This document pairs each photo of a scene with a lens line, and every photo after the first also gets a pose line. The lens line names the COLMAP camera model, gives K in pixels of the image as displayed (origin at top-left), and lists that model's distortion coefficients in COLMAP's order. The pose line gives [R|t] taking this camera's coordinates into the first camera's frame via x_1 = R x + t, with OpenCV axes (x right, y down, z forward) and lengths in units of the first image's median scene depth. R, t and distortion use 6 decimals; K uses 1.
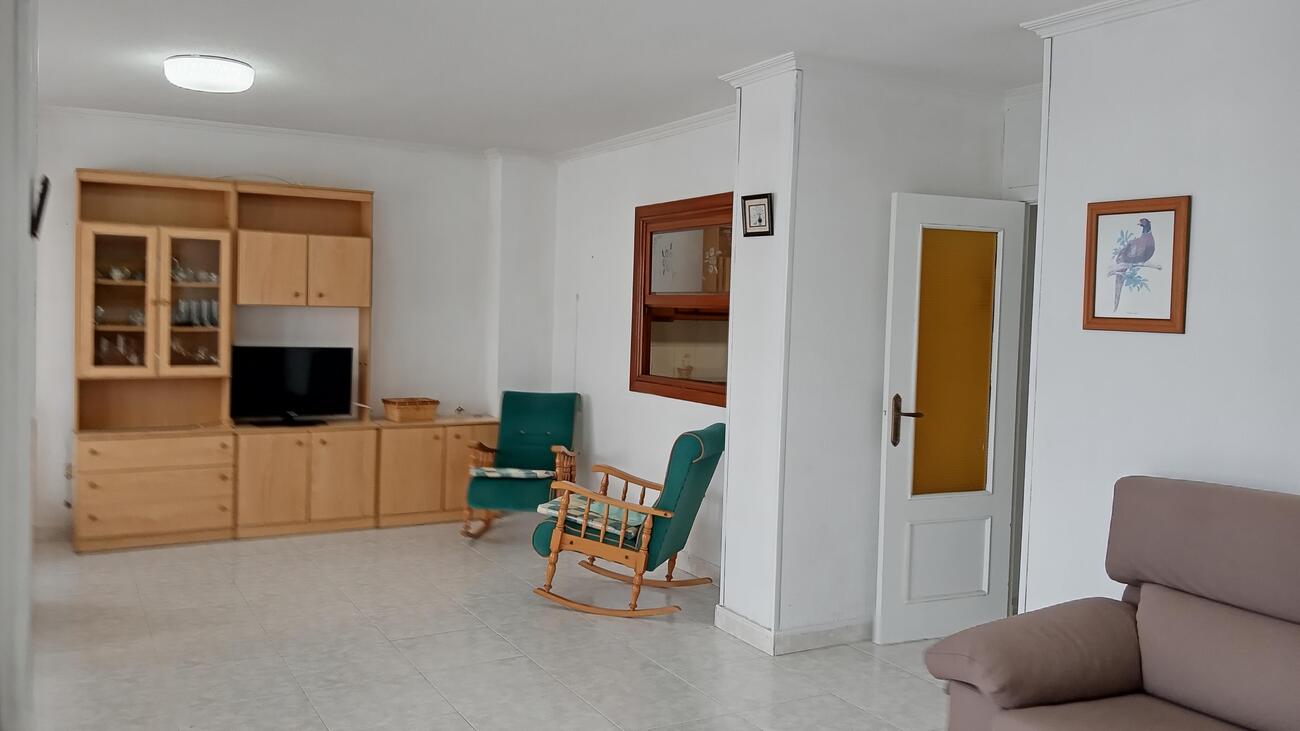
lens RADIAL K [[1041.8, 0, 663.2], [0, 1041.8, 350.2], [0, 0, 1]] dist [0.044431, -0.083720]
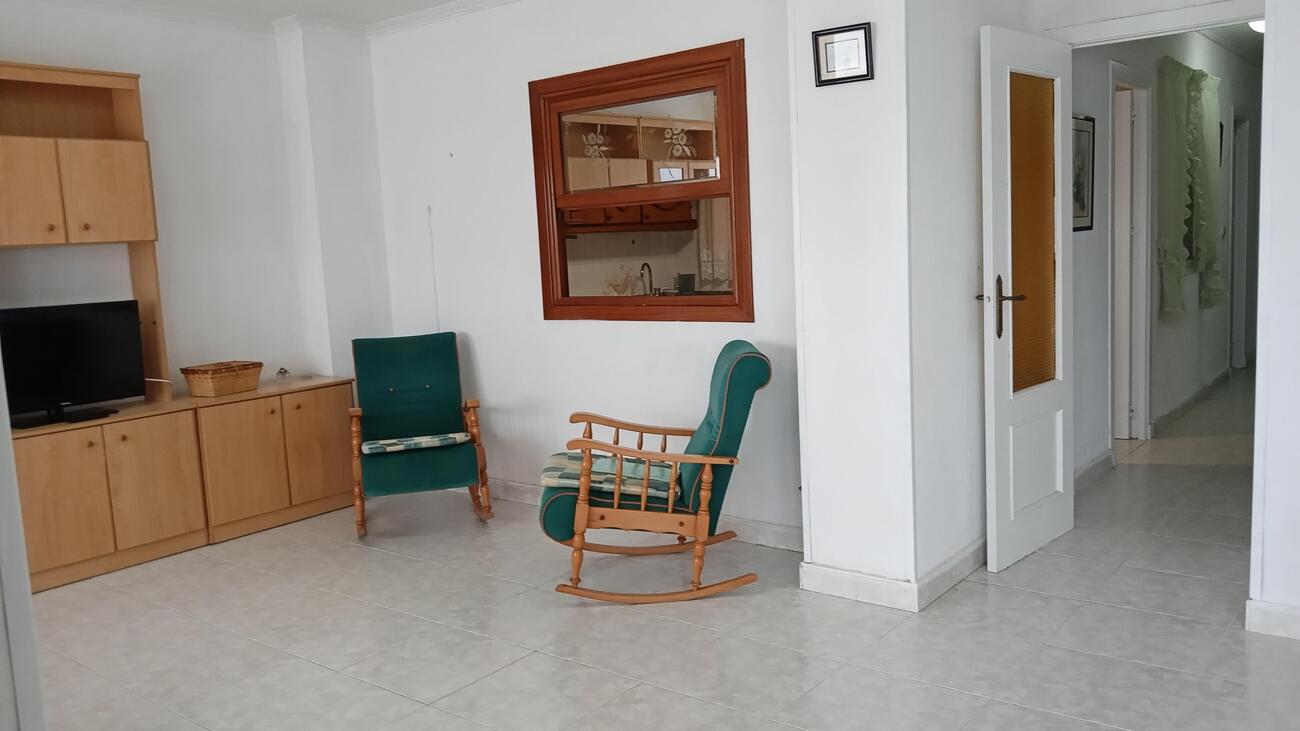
lens RADIAL K [[1041.8, 0, 643.8], [0, 1041.8, 366.8], [0, 0, 1]] dist [0.044431, -0.083720]
pose [[0.932199, -0.119374, 0.341695, -0.249597], [0.092815, 0.991320, 0.093112, 0.008562], [-0.349844, -0.055084, 0.935187, 0.243850]]
